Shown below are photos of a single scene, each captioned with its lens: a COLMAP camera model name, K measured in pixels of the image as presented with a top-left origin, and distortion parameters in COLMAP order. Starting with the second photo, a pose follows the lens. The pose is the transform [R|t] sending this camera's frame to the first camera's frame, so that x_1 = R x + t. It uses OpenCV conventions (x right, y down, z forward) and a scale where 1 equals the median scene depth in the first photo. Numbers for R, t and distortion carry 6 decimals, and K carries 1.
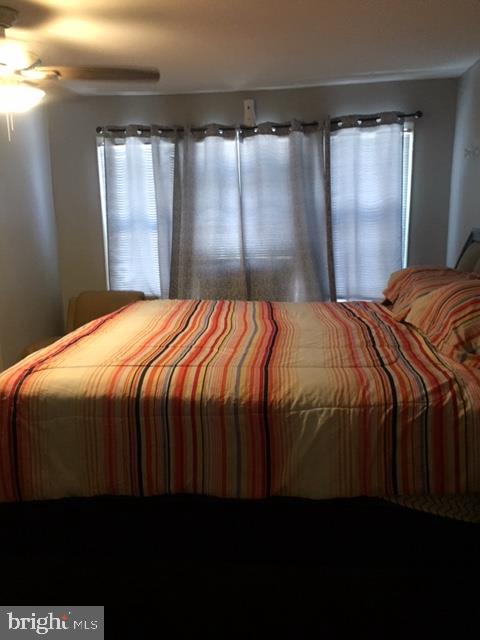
lens RADIAL K [[542.1, 0, 238.7], [0, 542.1, 318.0], [0, 0, 1]] dist [0.066987, 0.002571]
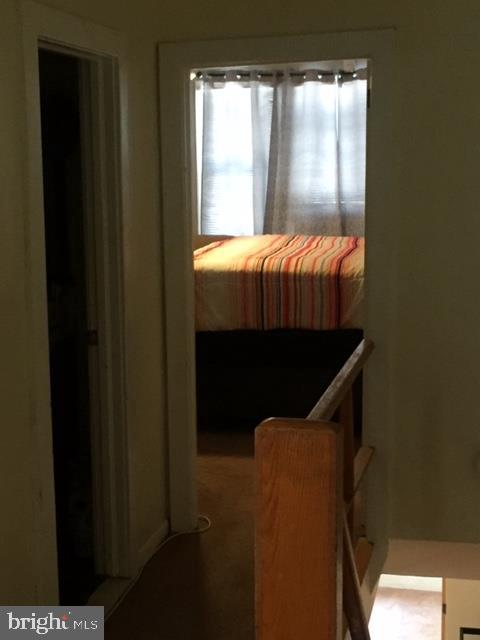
lens RADIAL K [[1052.4, 0, 241.7], [0, 1052.4, 319.5], [0, 0, 1]] dist [0.054687, 0.000000]
pose [[0.994086, 0.025255, -0.105621, 0.041330], [-0.028229, 0.999243, -0.026759, 0.163370], [0.104865, 0.029583, 0.994046, -0.941254]]
